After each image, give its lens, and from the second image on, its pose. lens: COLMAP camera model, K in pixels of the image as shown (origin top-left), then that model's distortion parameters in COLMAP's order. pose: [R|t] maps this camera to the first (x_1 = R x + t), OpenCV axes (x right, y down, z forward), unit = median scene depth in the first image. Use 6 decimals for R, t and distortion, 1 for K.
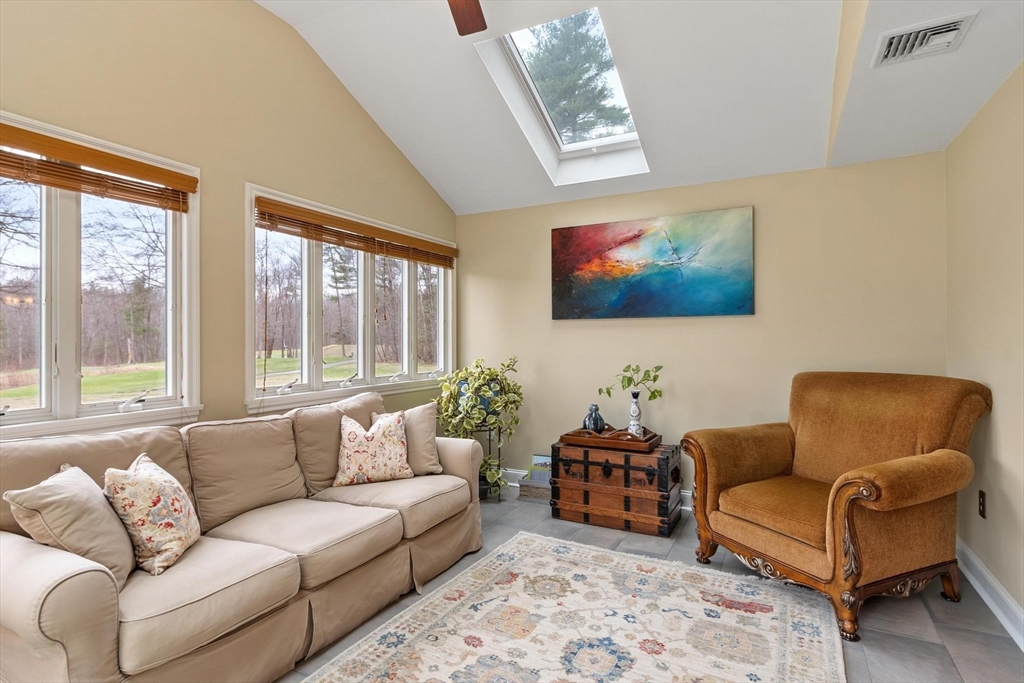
lens RADIAL K [[527.3, 0, 498.1], [0, 527.3, 340.0], [0, 0, 1]] dist [0.001629, -0.001619]
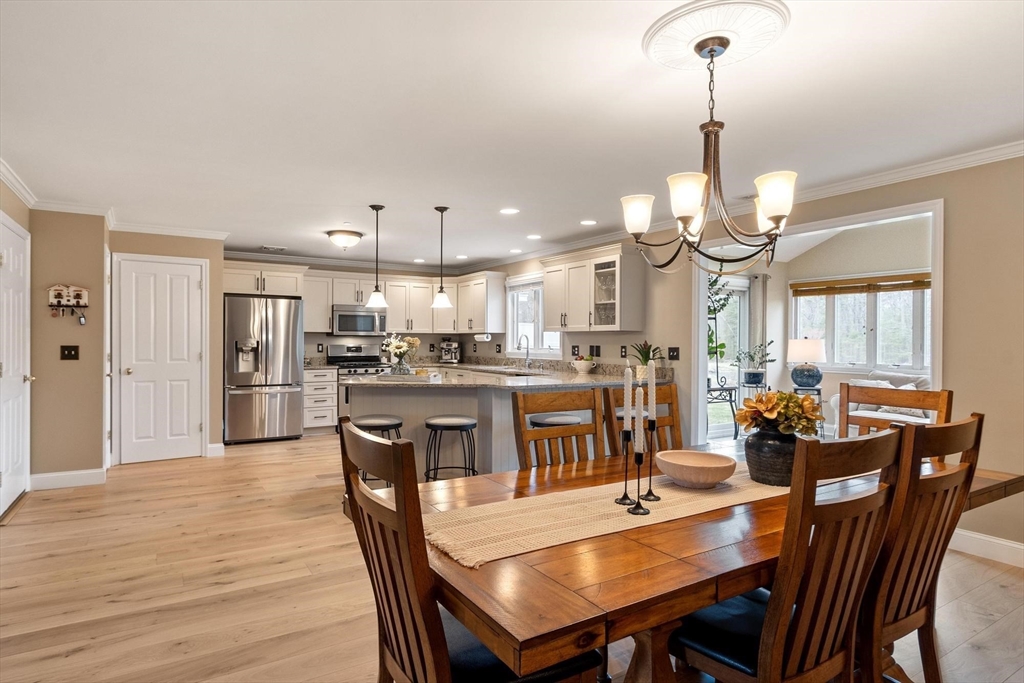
lens RADIAL K [[561.1, 0, 494.7], [0, 561.1, 341.6], [0, 0, 1]] dist [0.000077, 0.000008]
pose [[-0.515937, 0.003717, -0.856619, 2.242547], [-0.005201, 0.999959, 0.007471, -0.009029], [0.856611, 0.008310, -0.515896, 0.468005]]
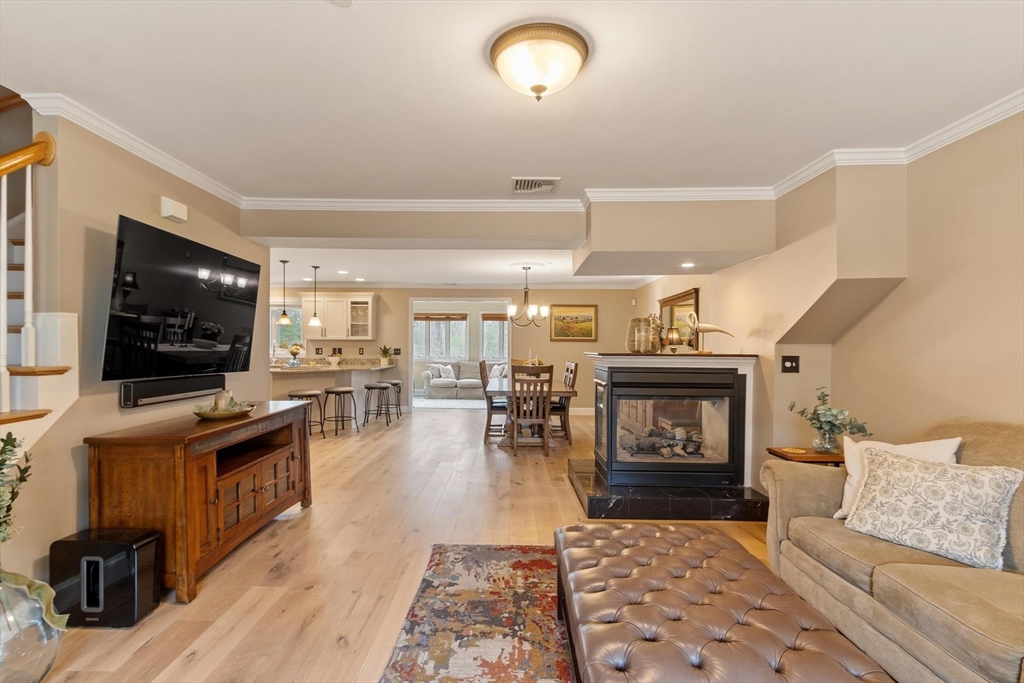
lens RADIAL K [[515.8, 0, 500.2], [0, 515.8, 349.2], [0, 0, 1]] dist [0.000315, -0.000361]
pose [[0.451544, 0.012201, -0.892166, 3.617057], [-0.010490, 0.999910, 0.008366, -0.009921], [0.892187, 0.005581, 0.451631, -0.865074]]
